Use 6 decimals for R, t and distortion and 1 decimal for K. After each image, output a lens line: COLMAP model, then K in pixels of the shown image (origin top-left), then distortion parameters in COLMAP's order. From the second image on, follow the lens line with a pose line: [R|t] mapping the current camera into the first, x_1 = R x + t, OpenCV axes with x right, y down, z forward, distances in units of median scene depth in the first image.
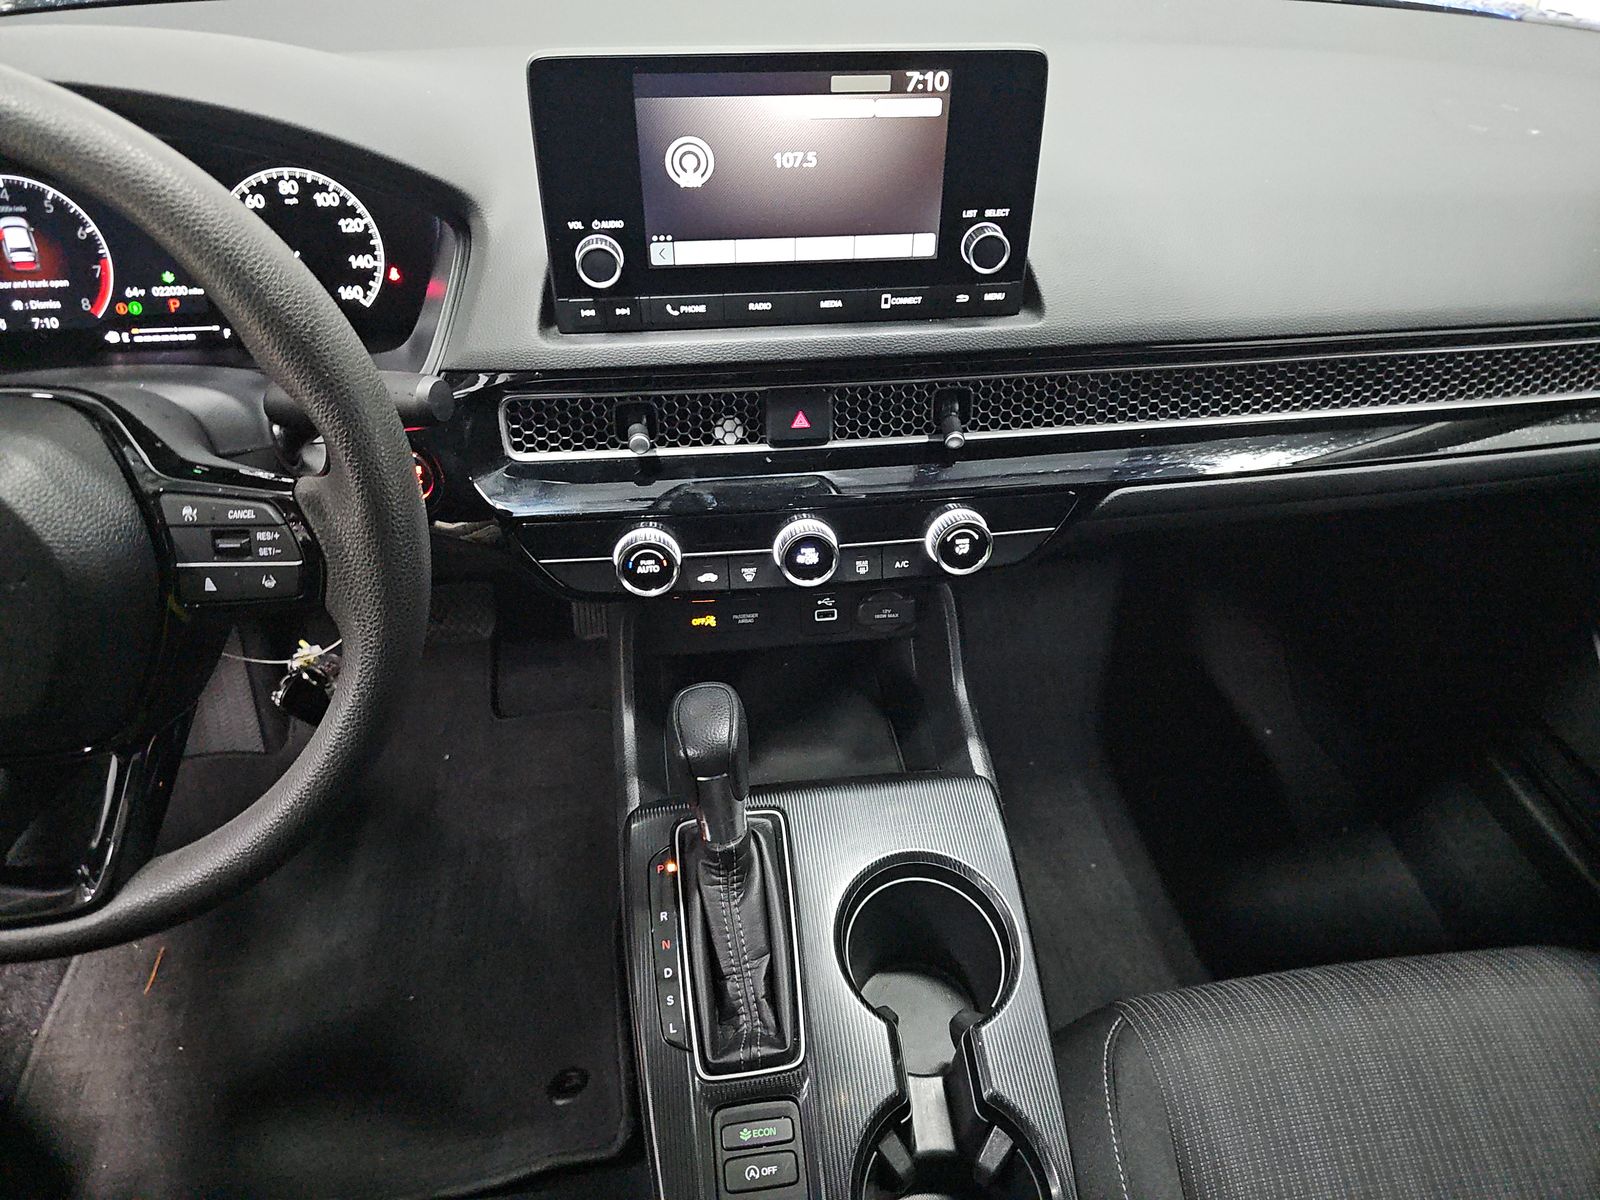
lens RADIAL K [[1062.7, 0, 801.6], [0, 1062.7, 633.7], [0, 0, 1]] dist [-0.005396, -0.042839]
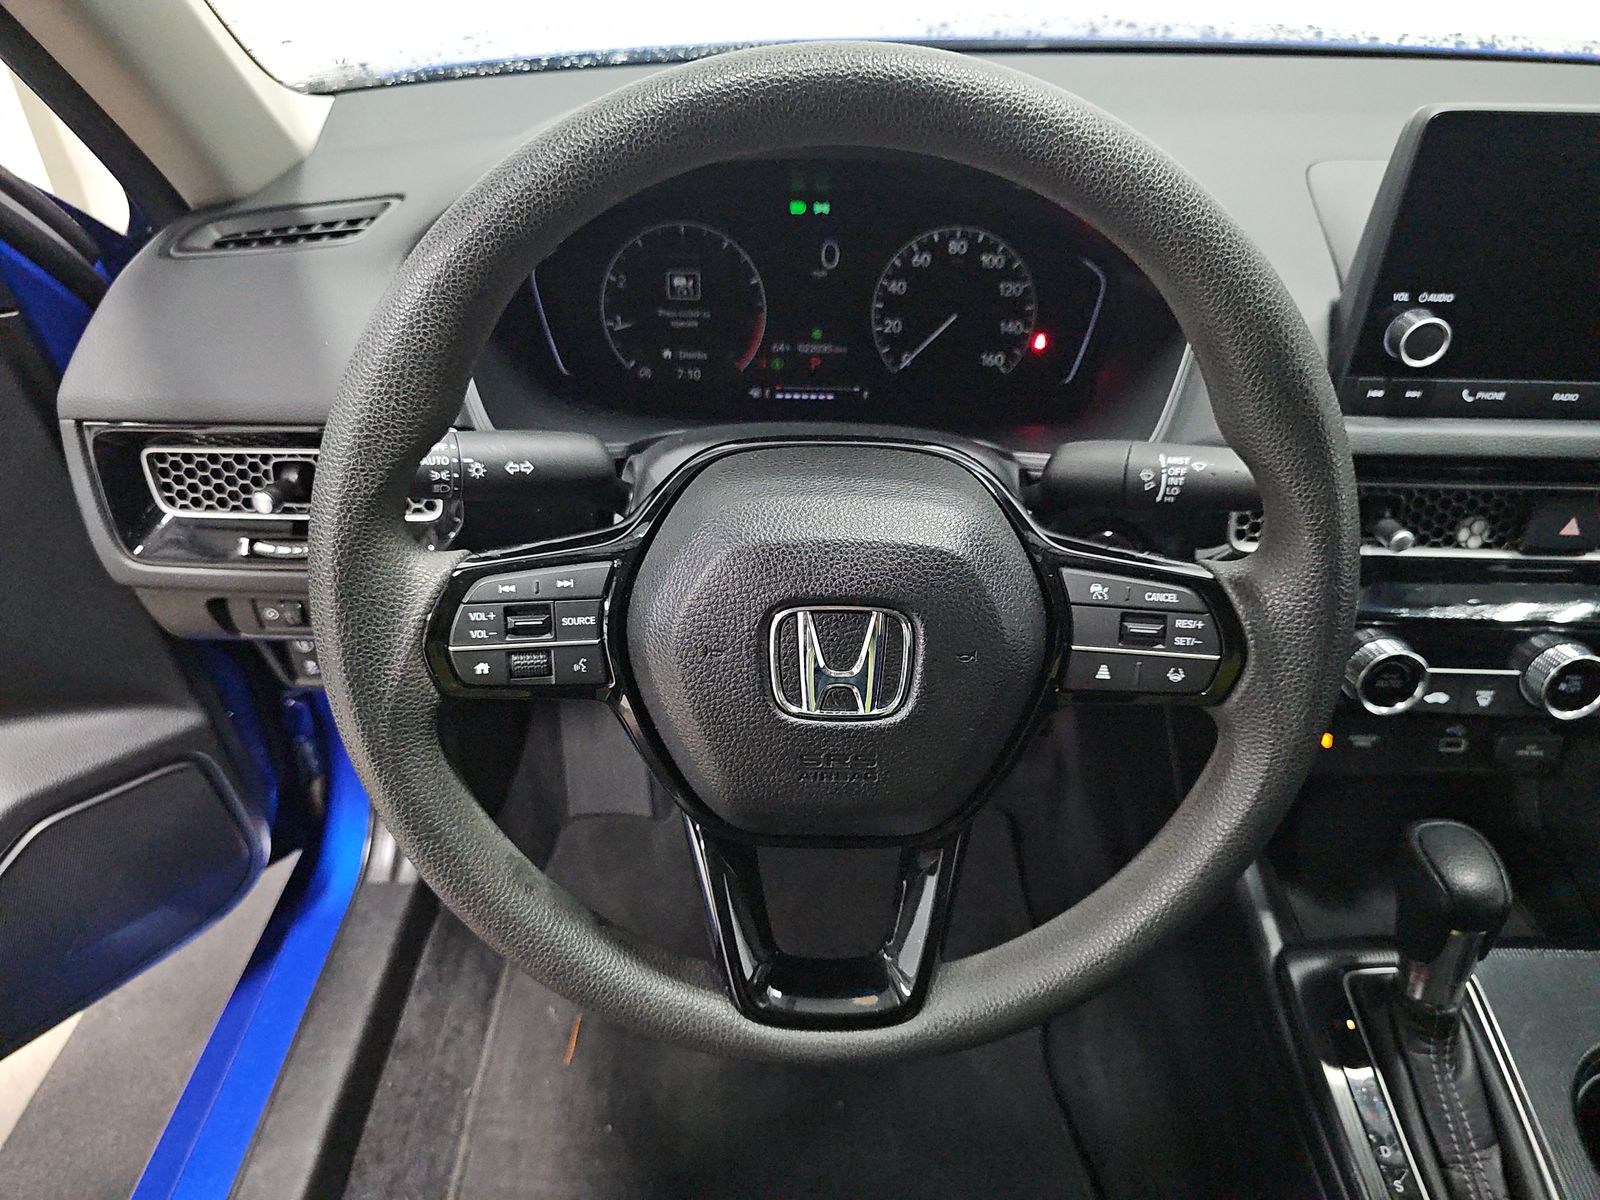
lens RADIAL K [[1104.4, 0, 807.9], [0, 1104.4, 665.1], [0, 0, 1]] dist [0.001643, -0.058199]
pose [[0.981947, 0.082228, -0.170347, -0.420475], [-0.091455, 0.994698, -0.047030, 0.009587], [0.165577, 0.061760, 0.984261, 0.024263]]
